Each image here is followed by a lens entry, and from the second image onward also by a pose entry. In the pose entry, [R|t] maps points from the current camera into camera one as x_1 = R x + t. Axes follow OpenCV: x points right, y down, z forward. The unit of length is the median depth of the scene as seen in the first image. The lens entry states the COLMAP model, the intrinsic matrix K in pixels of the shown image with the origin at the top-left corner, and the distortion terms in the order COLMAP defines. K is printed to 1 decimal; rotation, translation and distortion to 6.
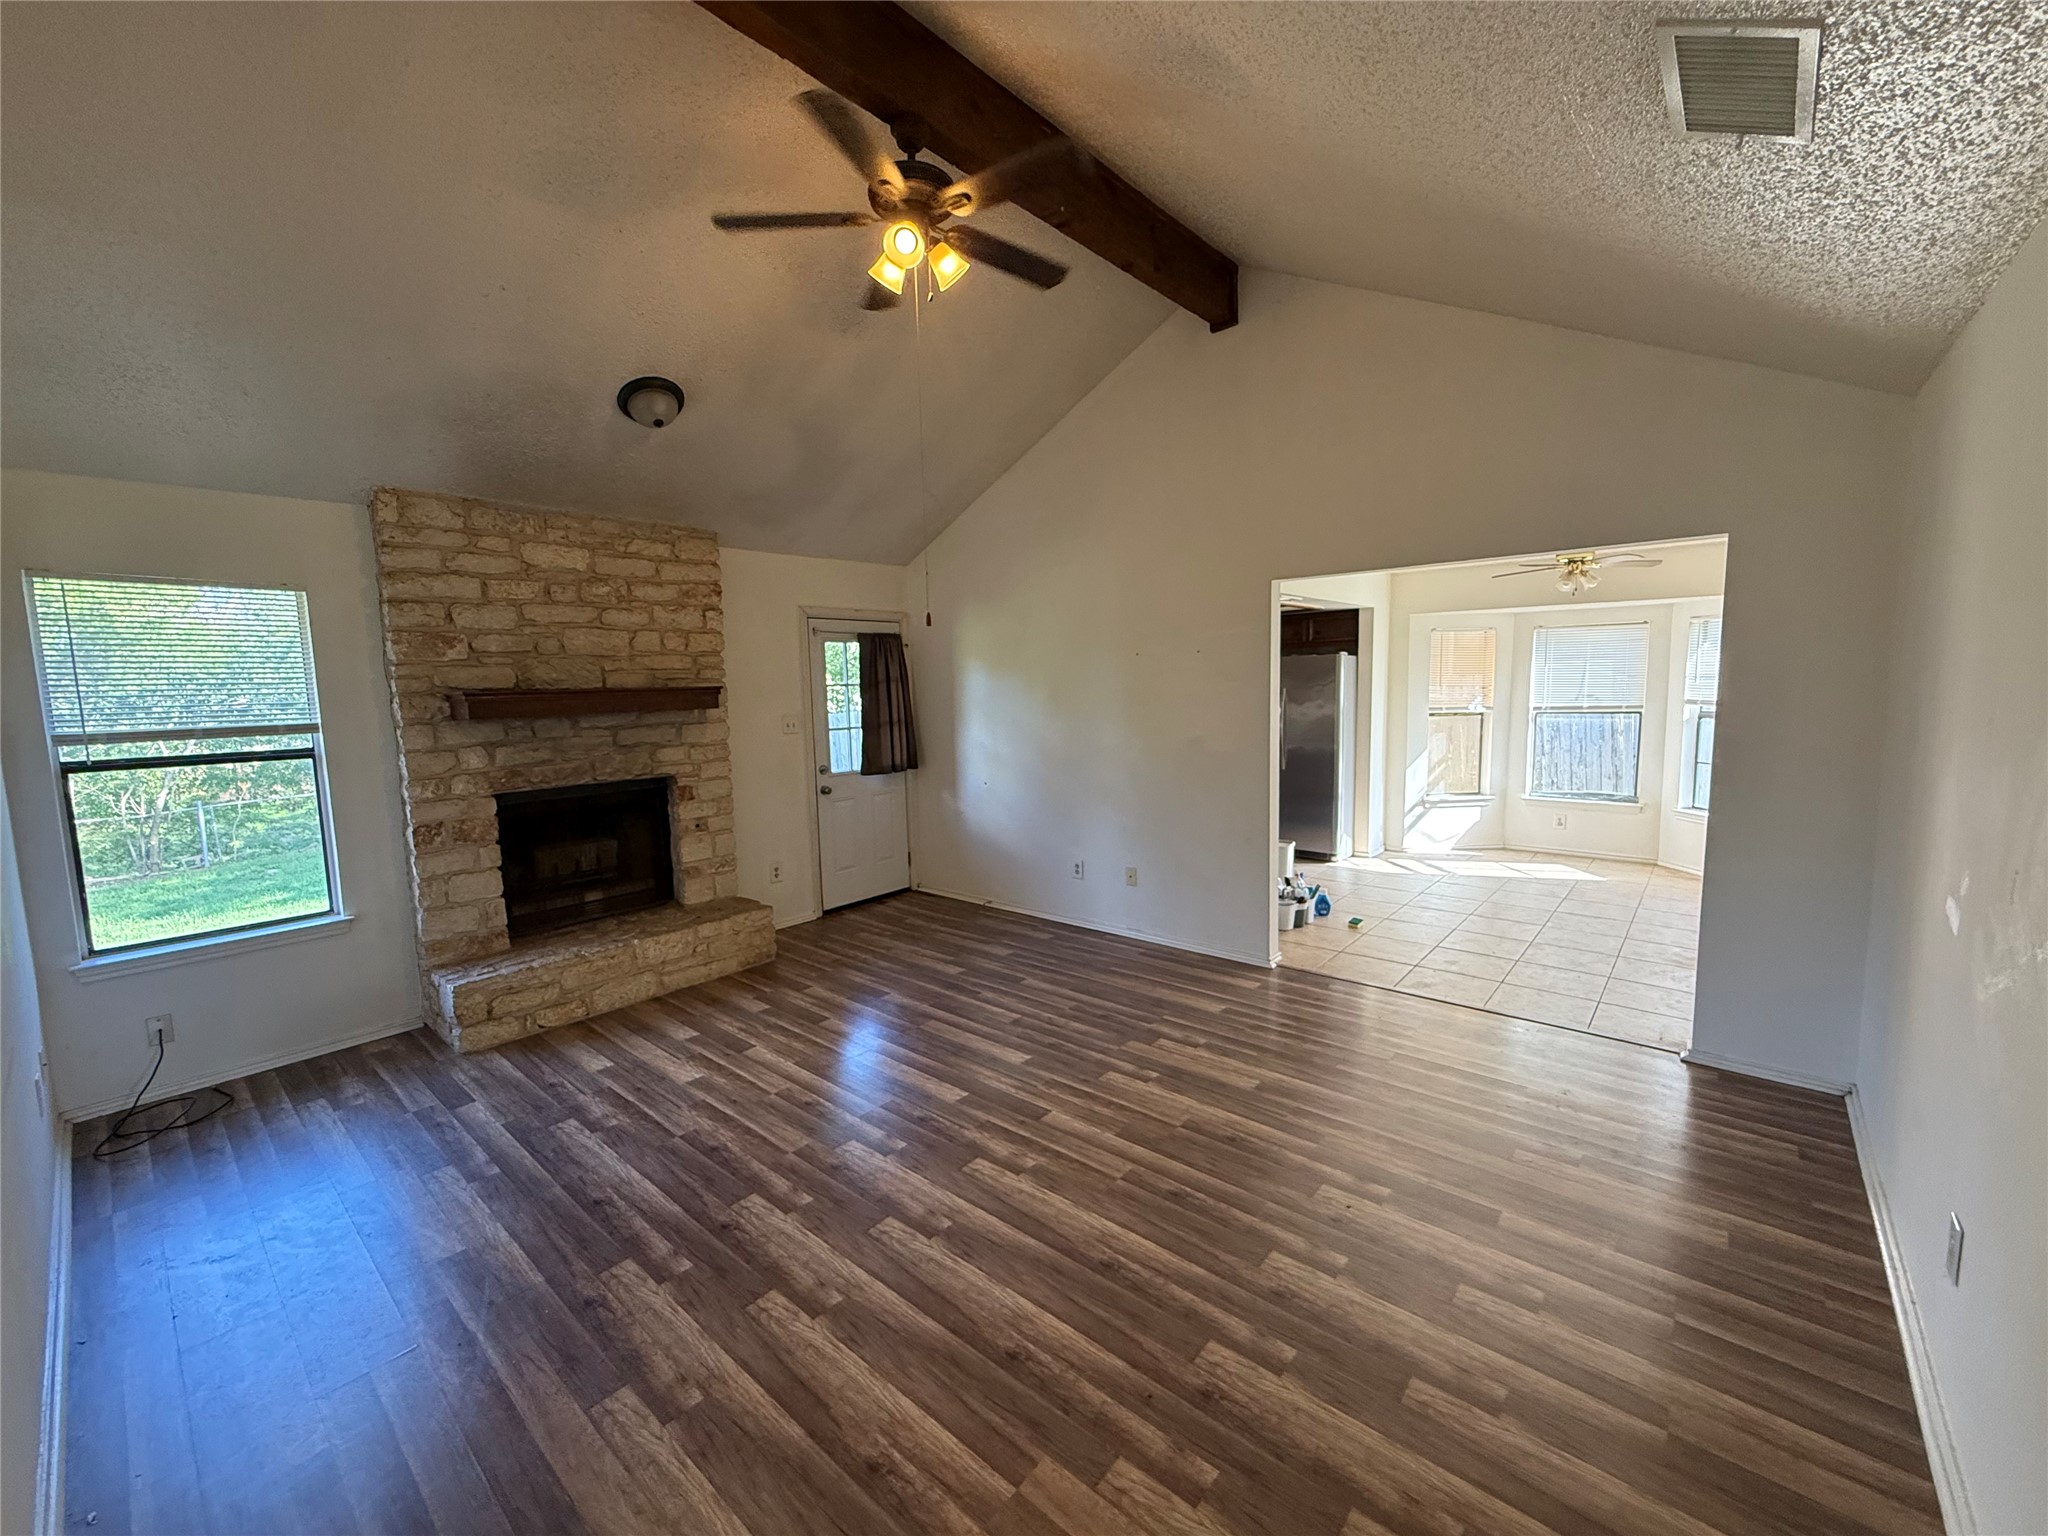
lens RADIAL K [[817.7, 0, 1022.2], [0, 817.7, 771.4], [0, 0, 1]] dist [0.000068, 0.000094]
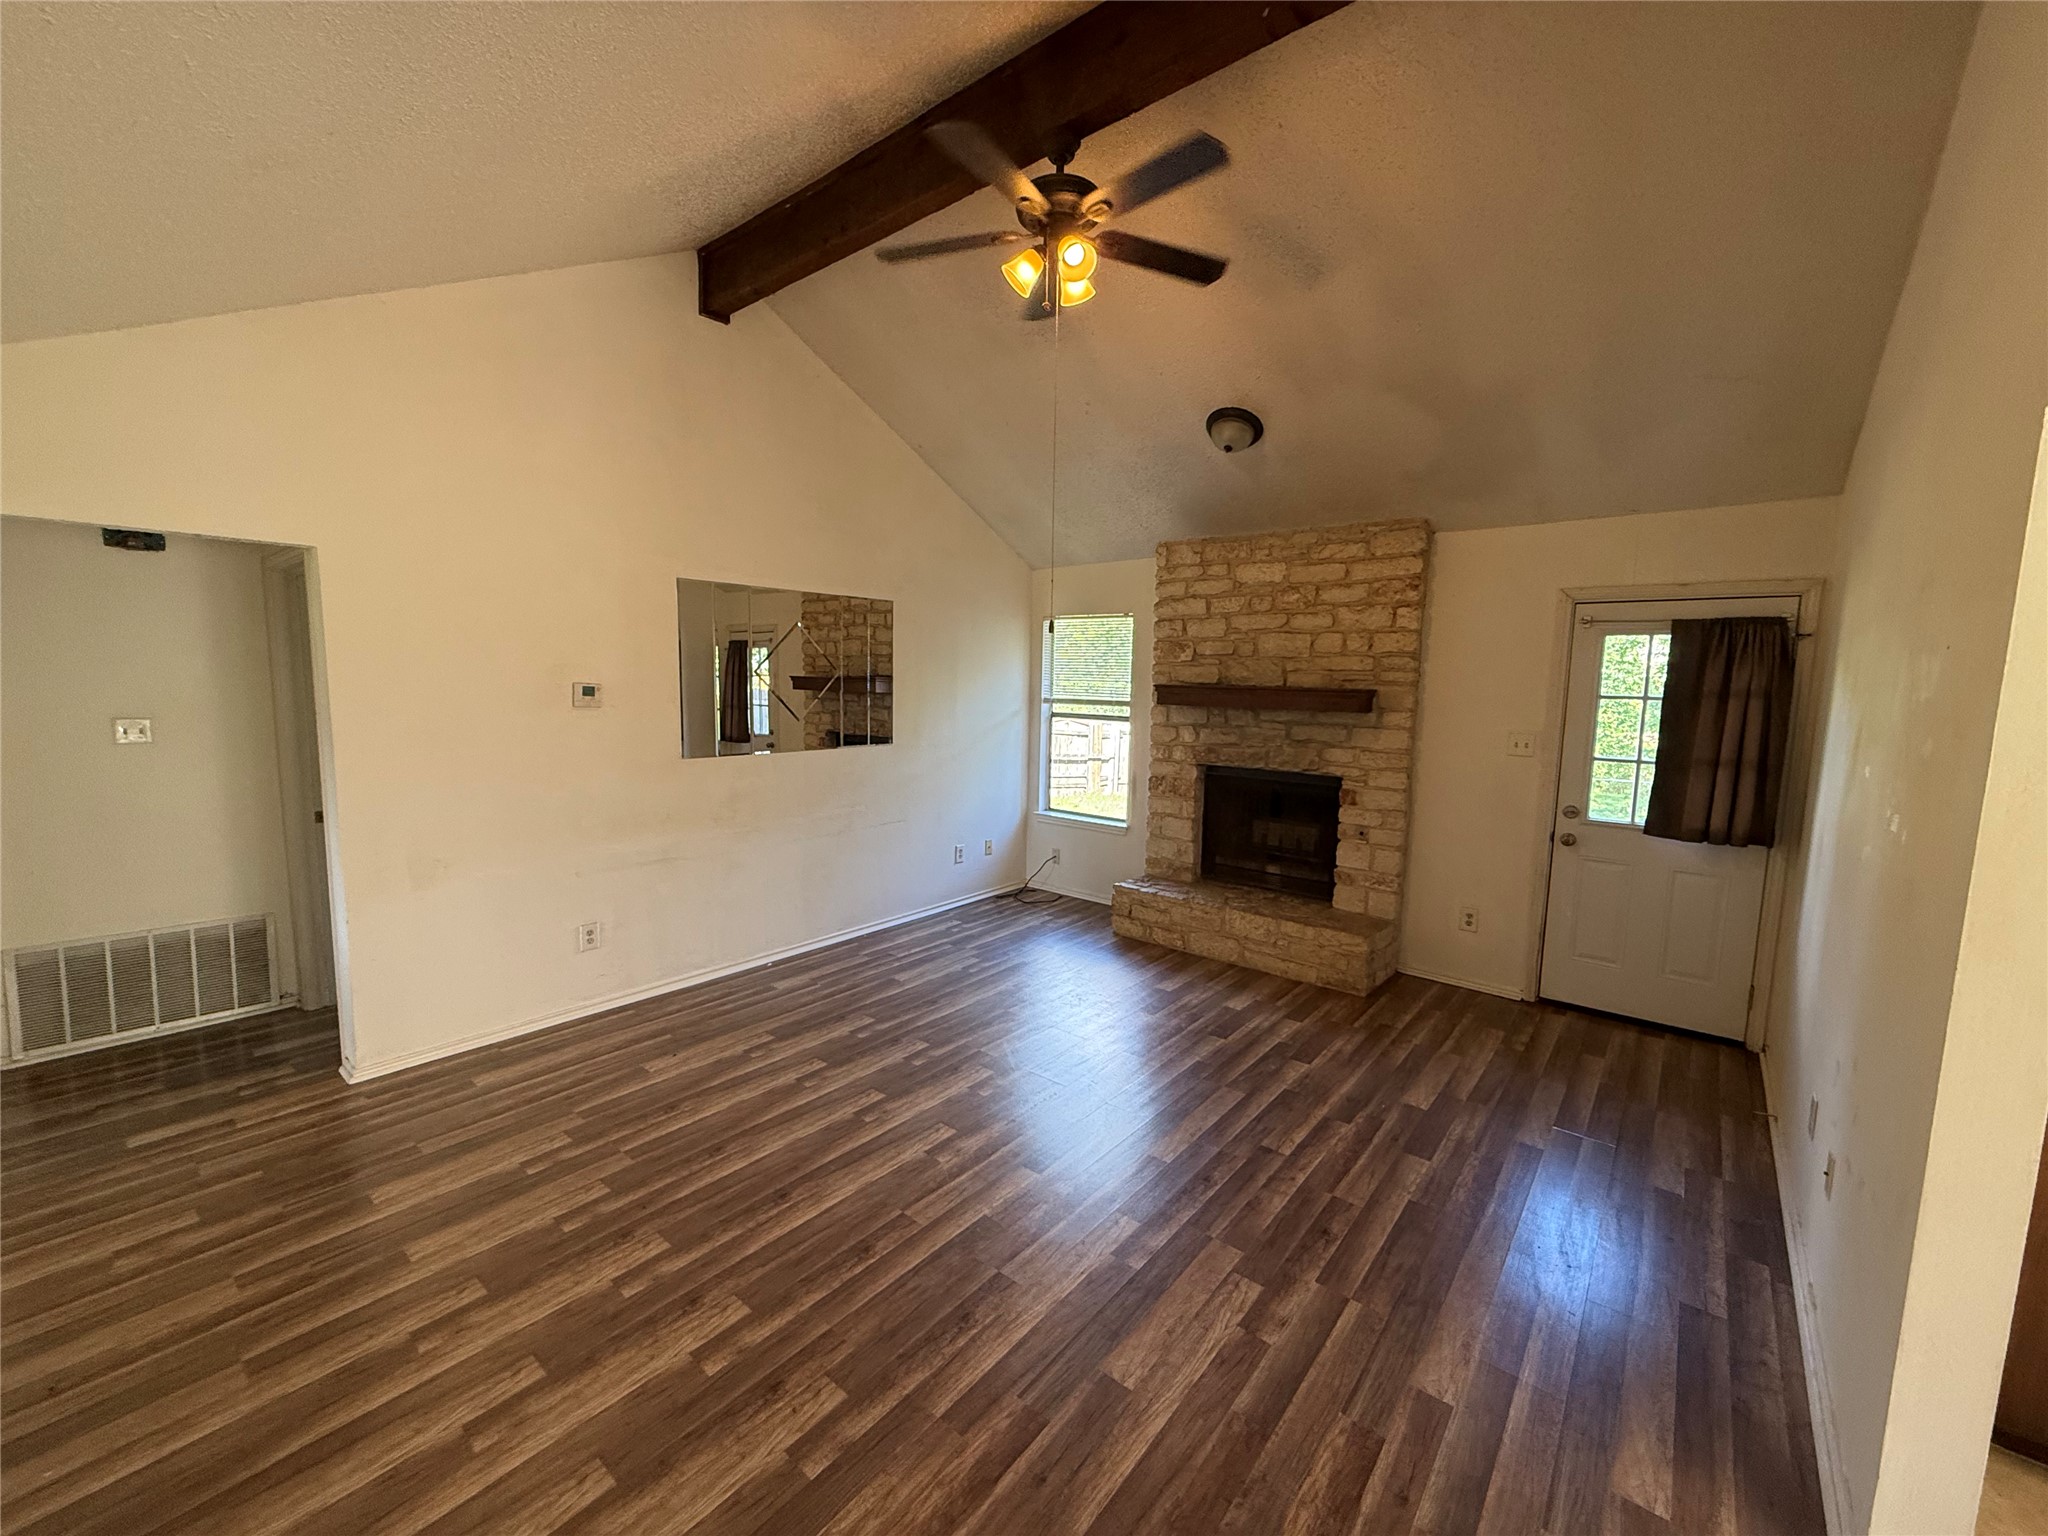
lens RADIAL K [[817.7, 0, 1022.2], [0, 817.7, 771.4], [0, 0, 1]] dist [0.000068, 0.000094]
pose [[0.019634, 0.139841, -0.989979, 0.601369], [-0.130745, 0.982026, 0.136125, -0.094203], [0.991222, 0.126762, 0.037564, 0.627267]]
